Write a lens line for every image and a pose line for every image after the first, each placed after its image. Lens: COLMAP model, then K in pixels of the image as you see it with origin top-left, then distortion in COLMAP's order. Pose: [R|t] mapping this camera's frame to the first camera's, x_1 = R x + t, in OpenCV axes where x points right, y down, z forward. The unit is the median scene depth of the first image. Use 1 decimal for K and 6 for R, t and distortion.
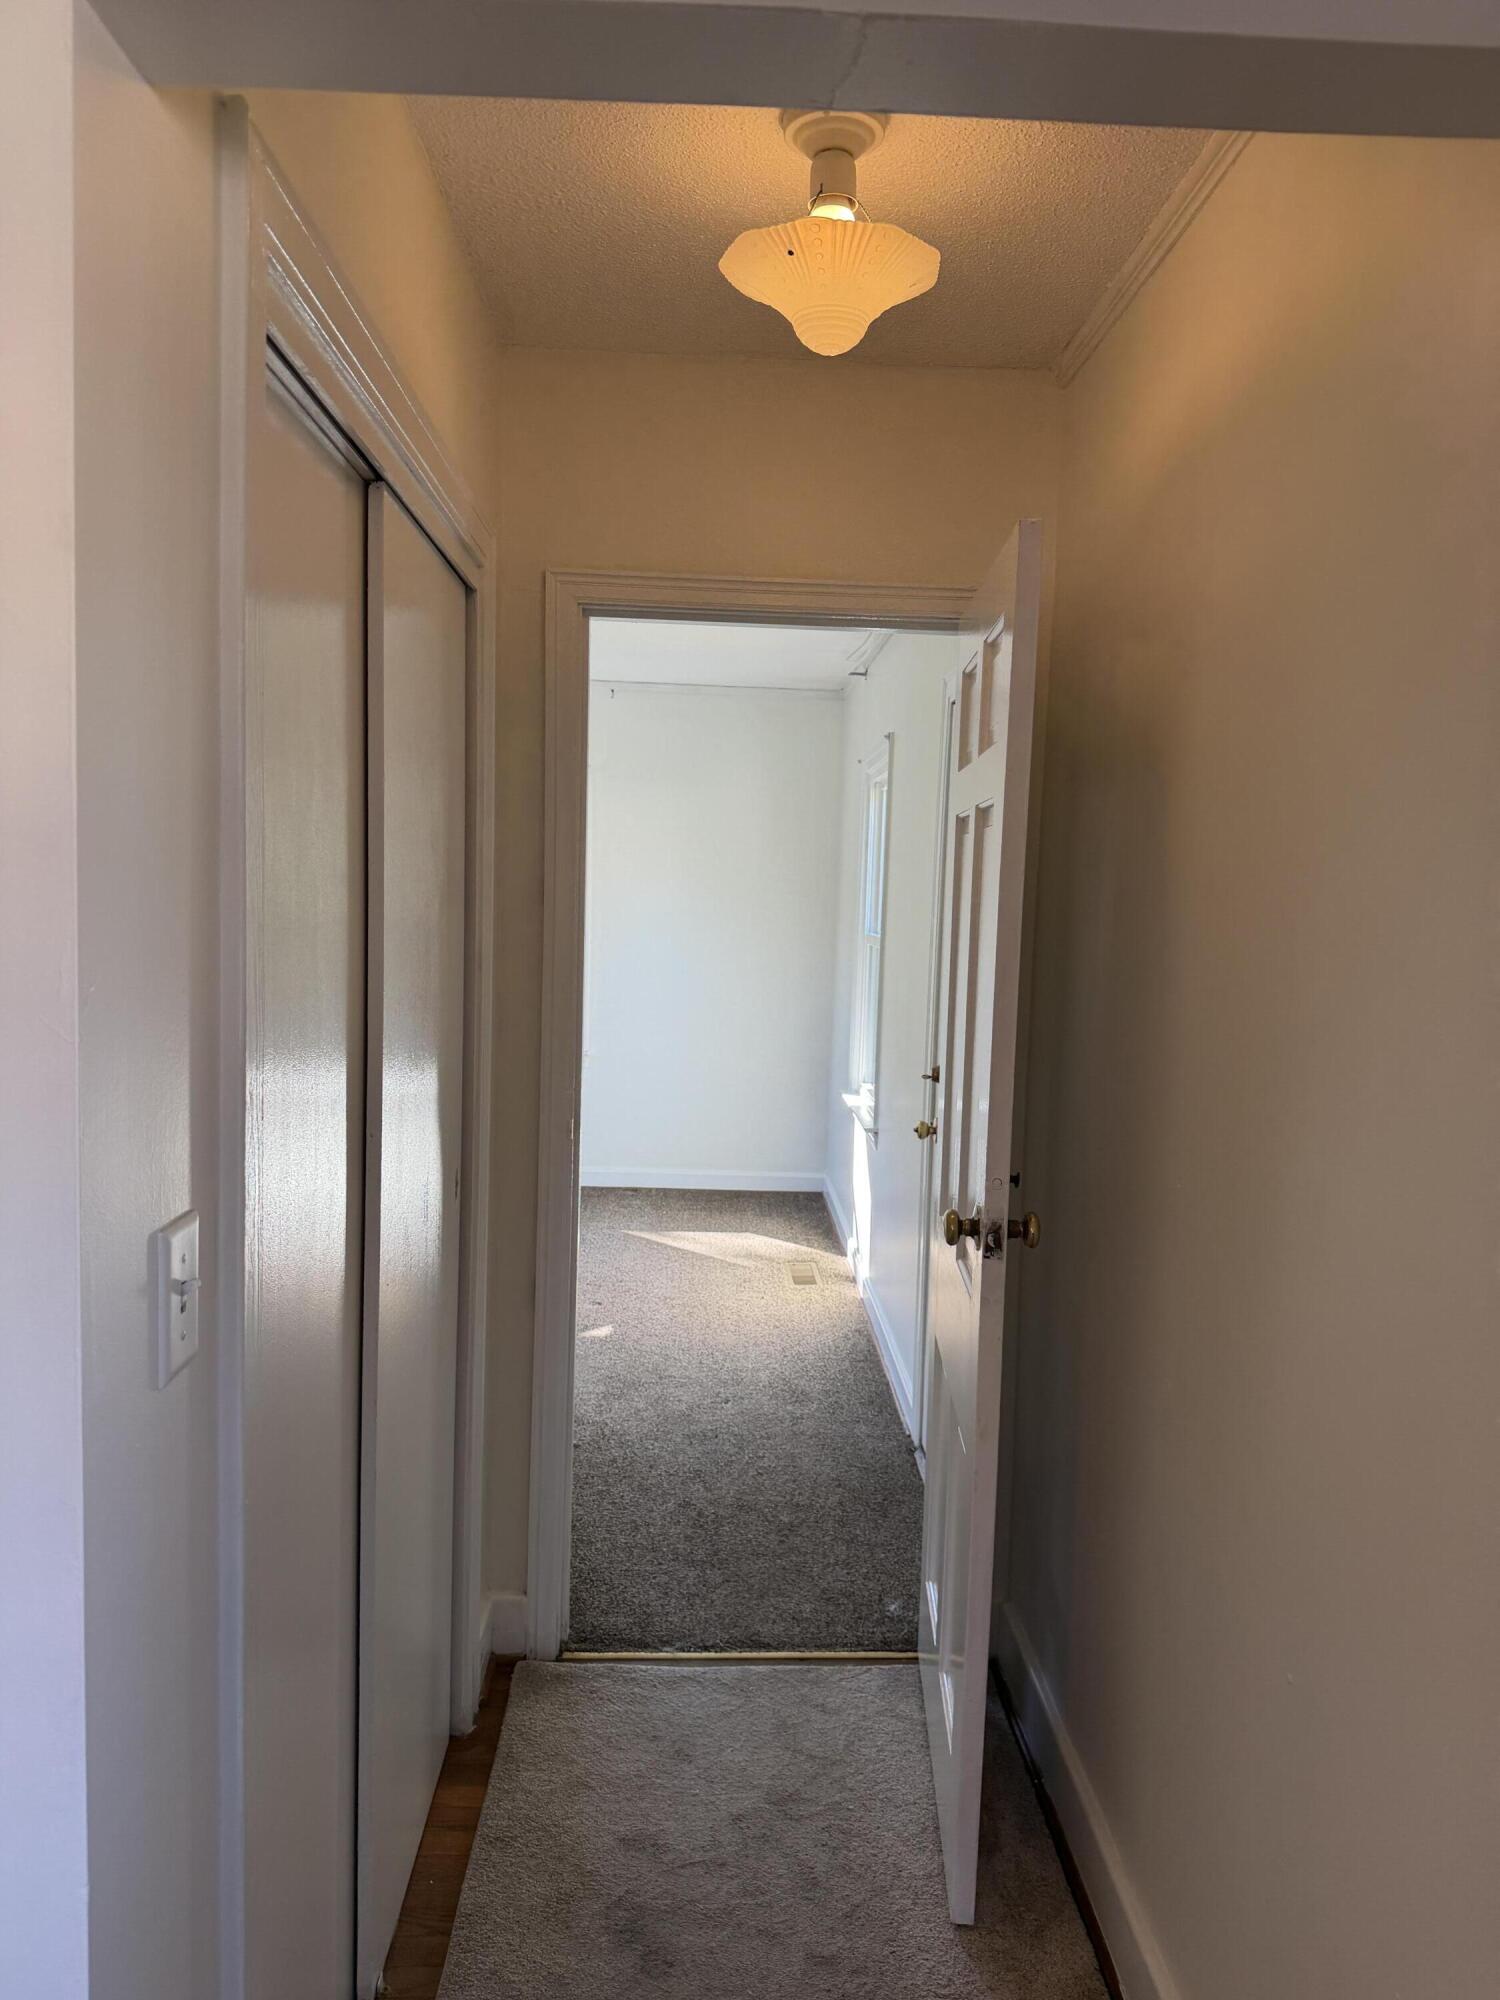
lens RADIAL K [[1383.1, 0, 750.0], [0, 1383.1, 1000.0], [0, 0, 1]] dist [-0.006862, -0.004848]
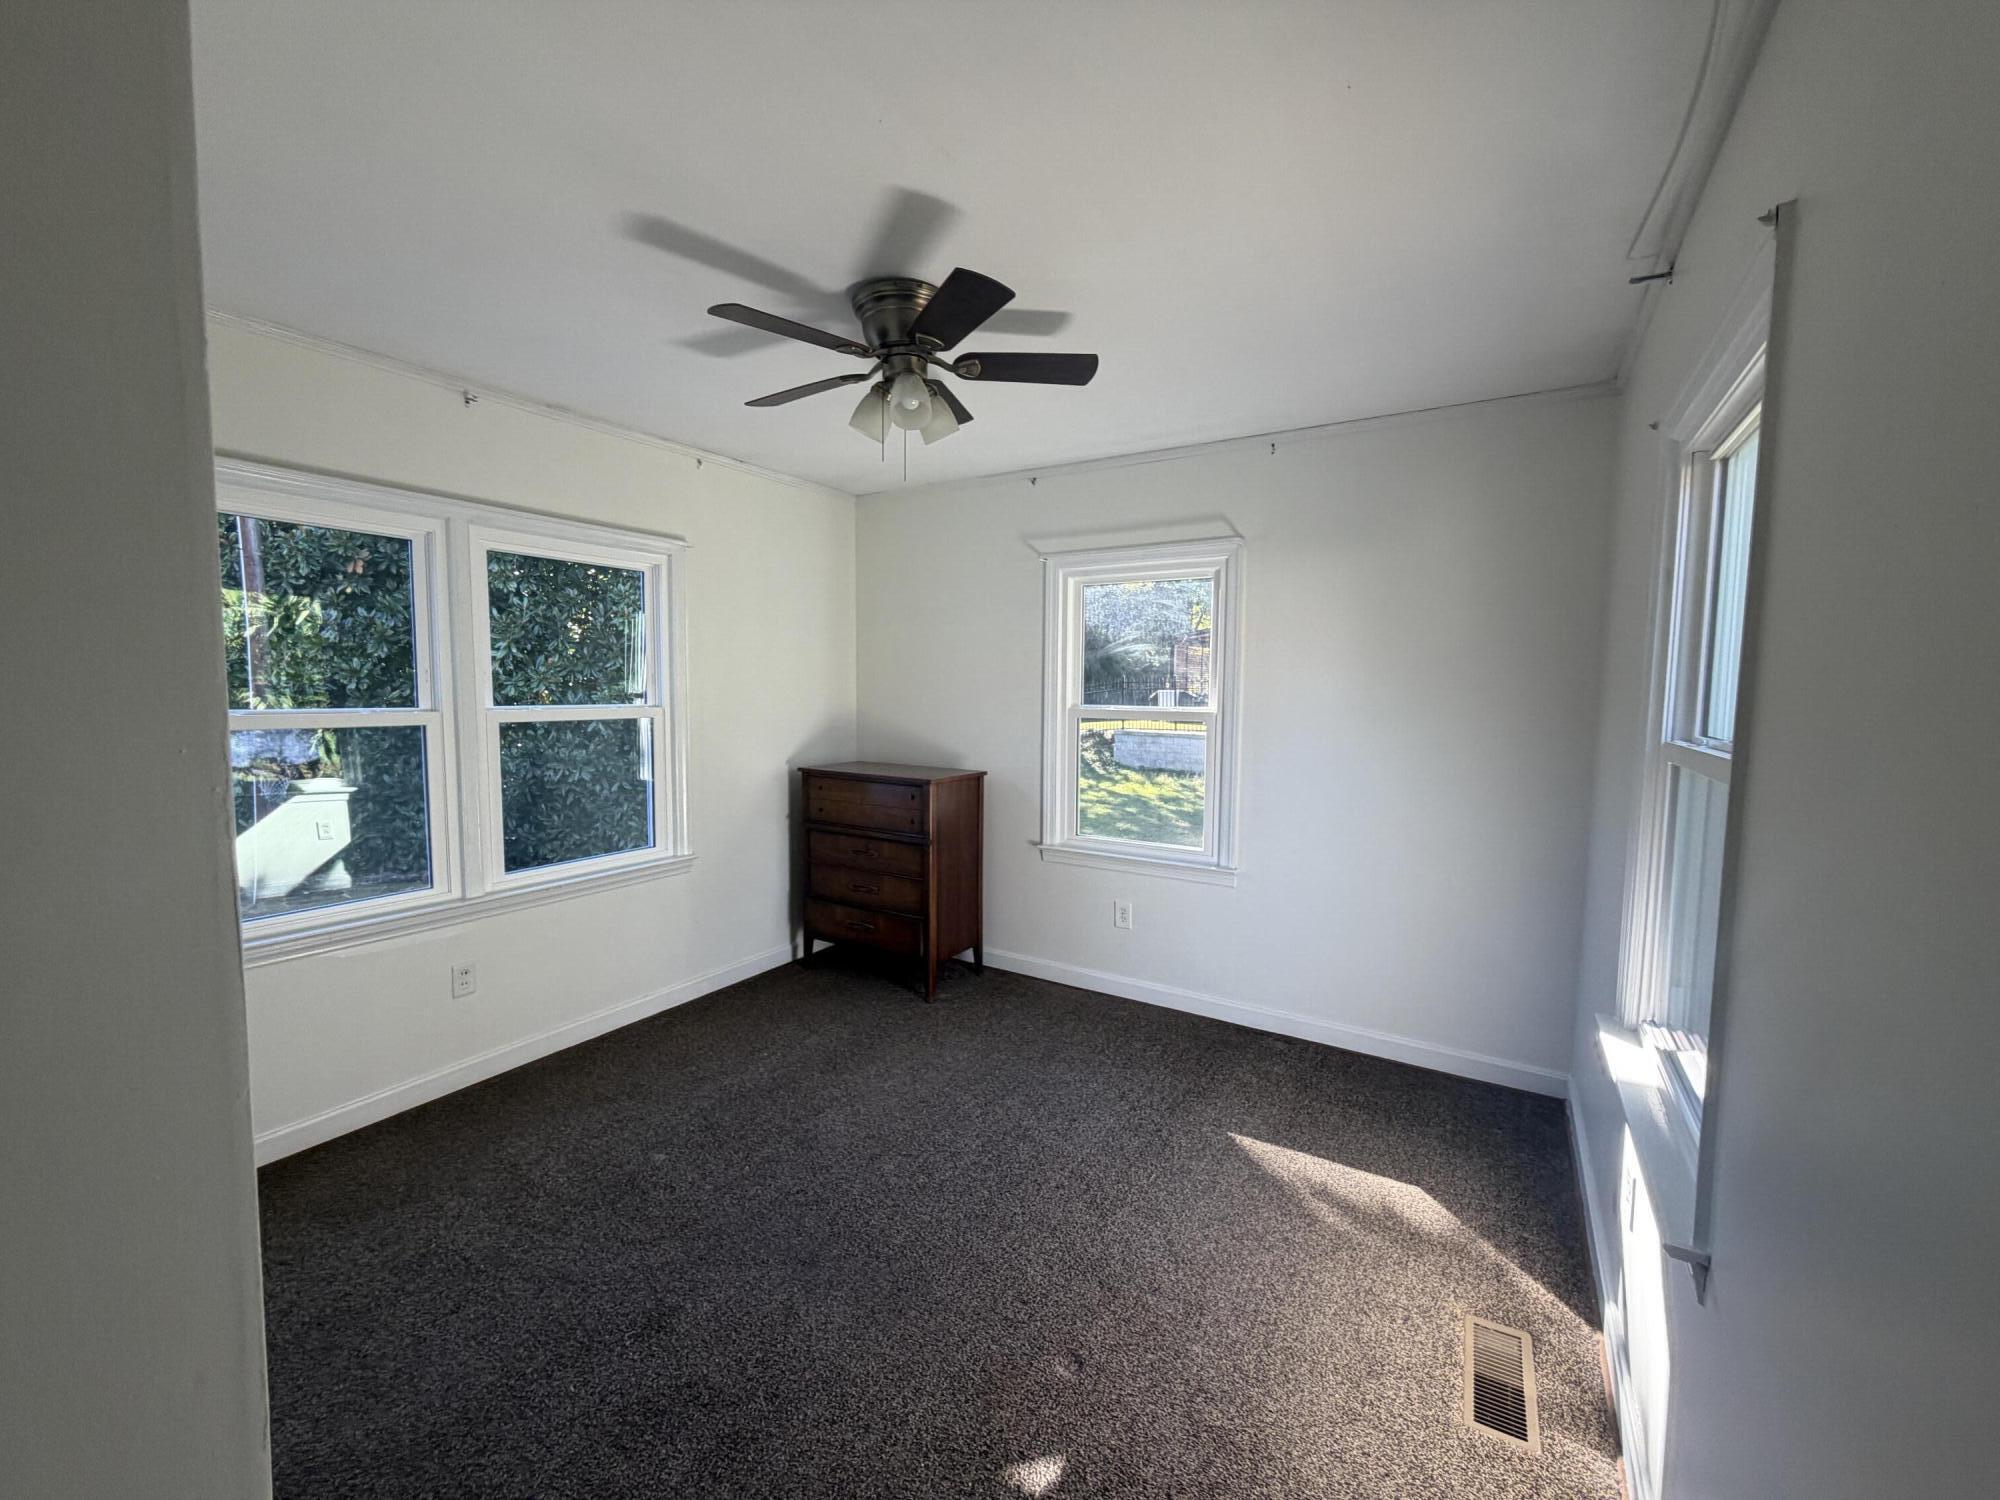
lens RADIAL K [[797.3, 0, 1005.6], [0, 797.3, 750.1], [0, 0, 1]] dist [0.004556, 0.000252]
pose [[0.836236, 0.021427, -0.547950, 0.041352], [-0.032511, 0.999416, -0.010536, -0.034110], [0.547404, 0.026625, 0.836445, 0.606258]]
